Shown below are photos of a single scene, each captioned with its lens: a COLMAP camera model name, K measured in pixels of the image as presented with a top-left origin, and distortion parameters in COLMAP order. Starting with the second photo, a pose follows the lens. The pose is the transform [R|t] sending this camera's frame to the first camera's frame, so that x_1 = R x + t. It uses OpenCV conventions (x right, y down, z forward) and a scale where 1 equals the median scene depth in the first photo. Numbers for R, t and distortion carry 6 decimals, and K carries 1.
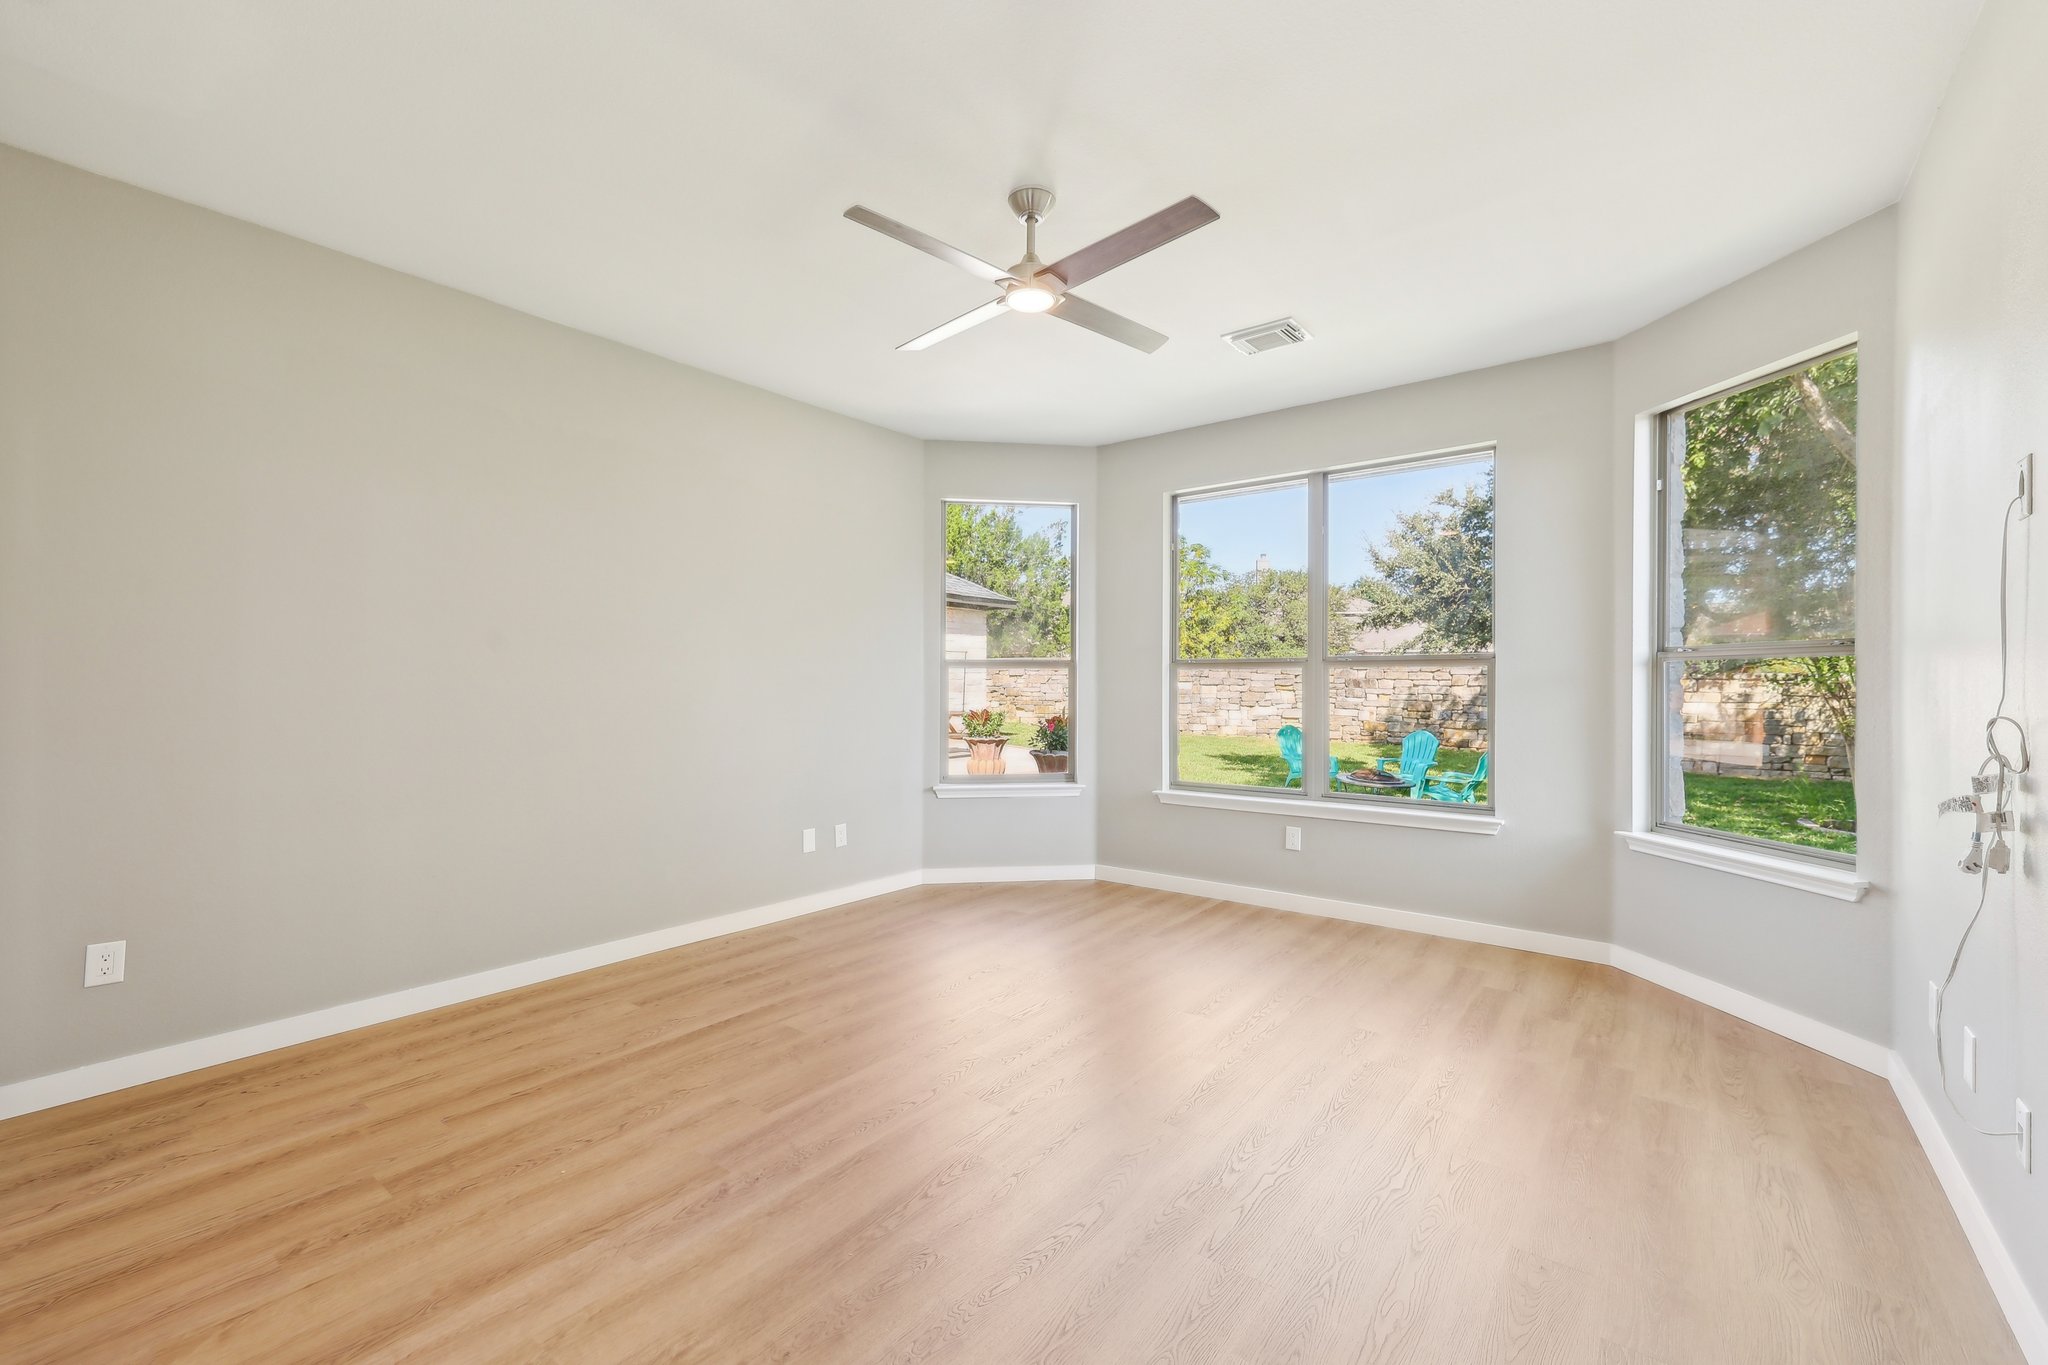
lens RADIAL K [[876.1, 0, 1030.4], [0, 876.1, 684.0], [0, 0, 1]] dist [0.007206, 0.001142]
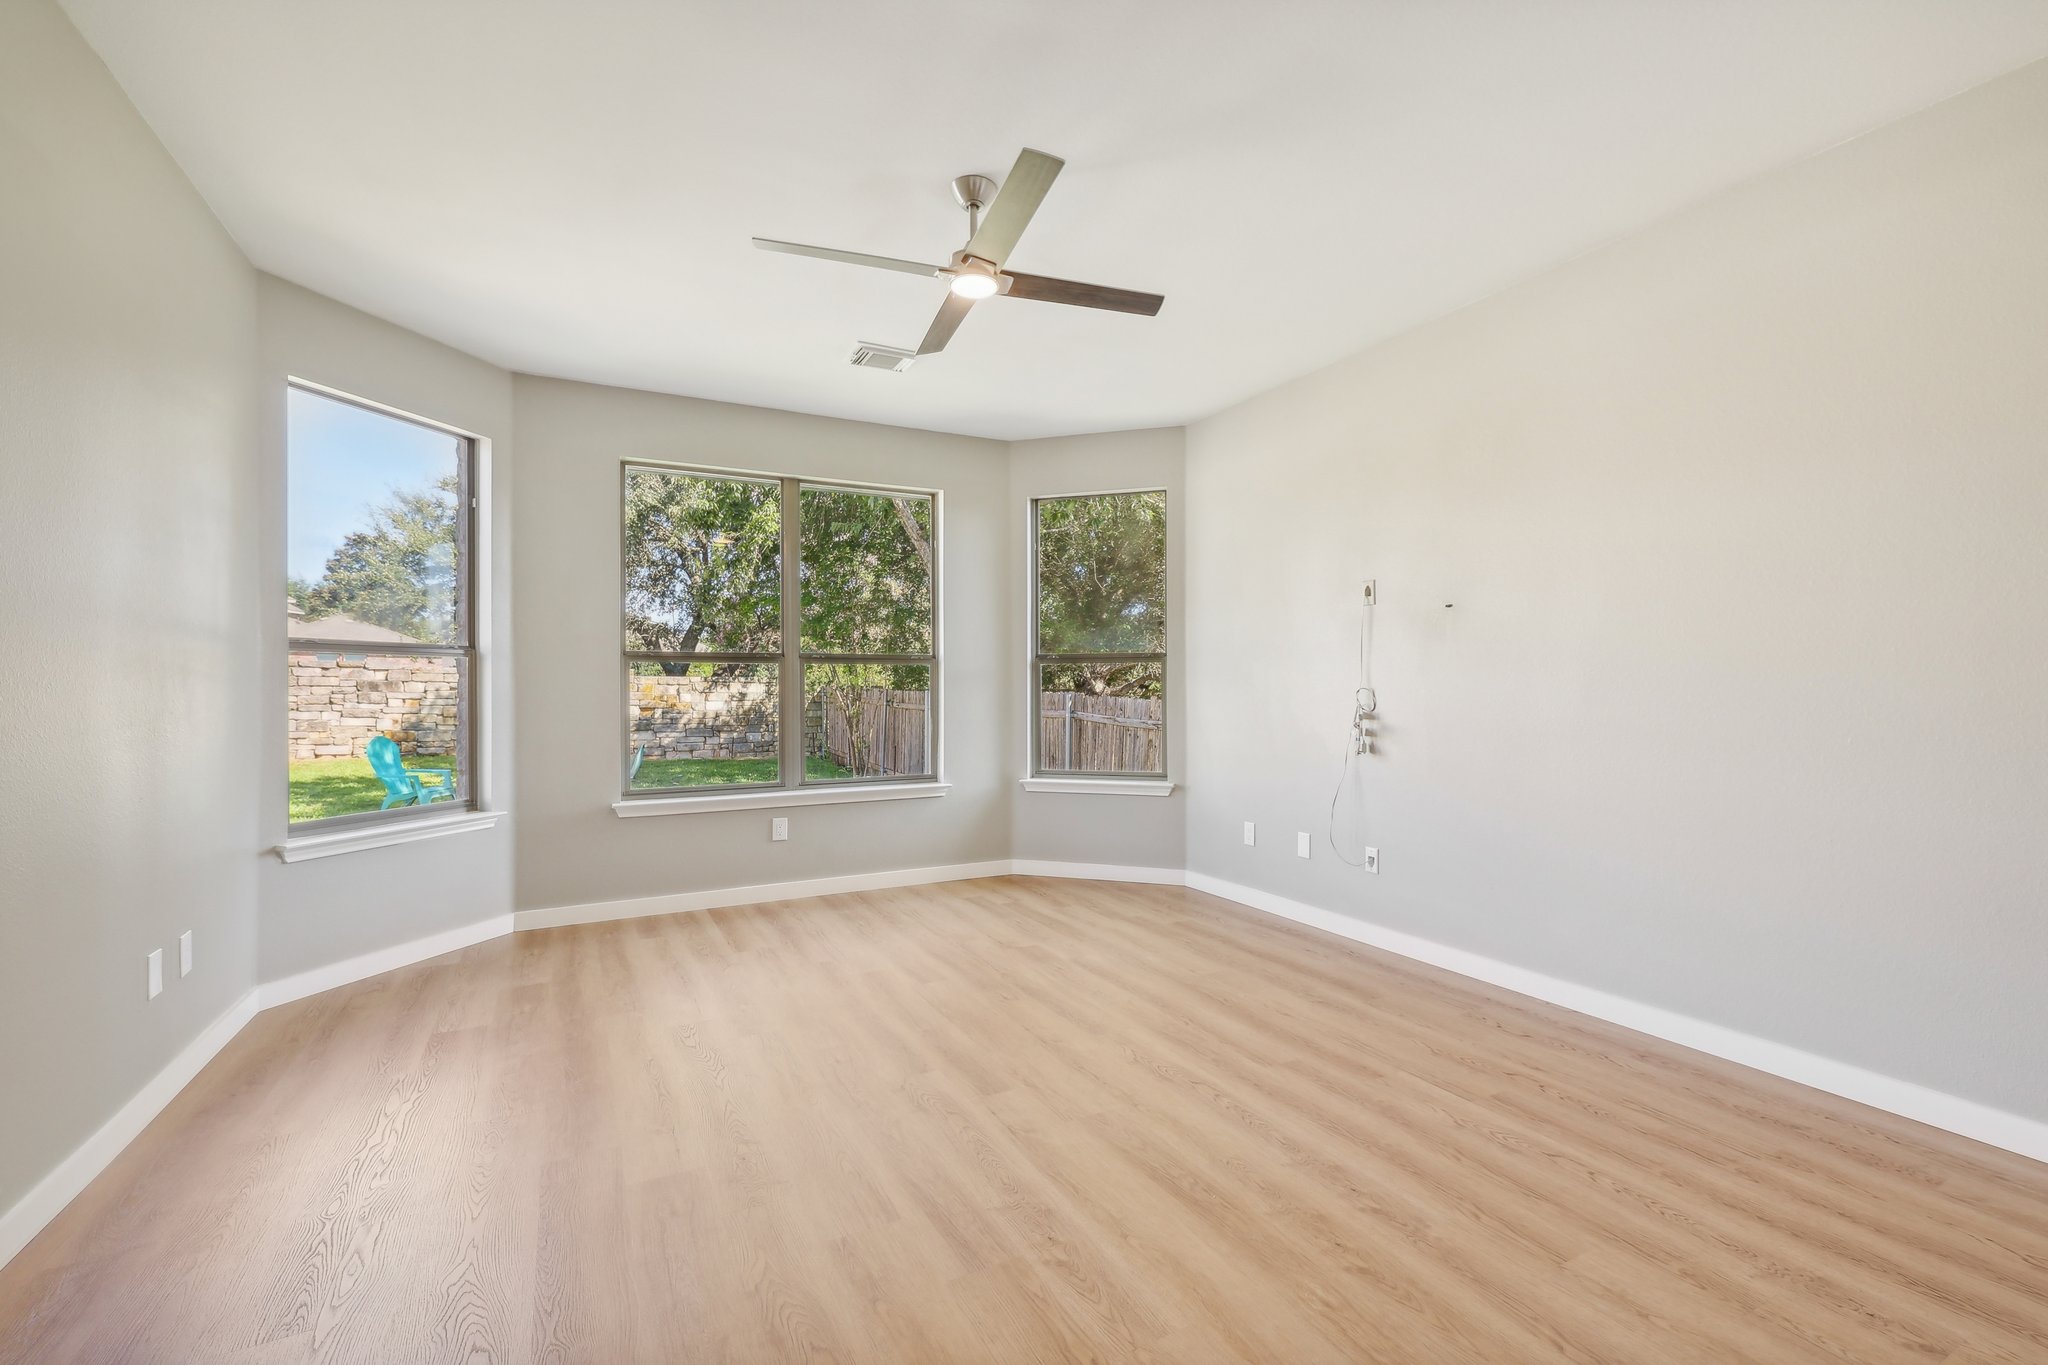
lens RADIAL K [[876.1, 0, 1030.4], [0, 876.1, 686.8], [0, 0, 1]] dist [0.007206, 0.001142]
pose [[0.413926, -0.003649, 0.910303, -0.442816], [0.005779, 0.999982, 0.001381, 0.008323], [-0.910292, 0.004689, 0.413940, 0.264320]]
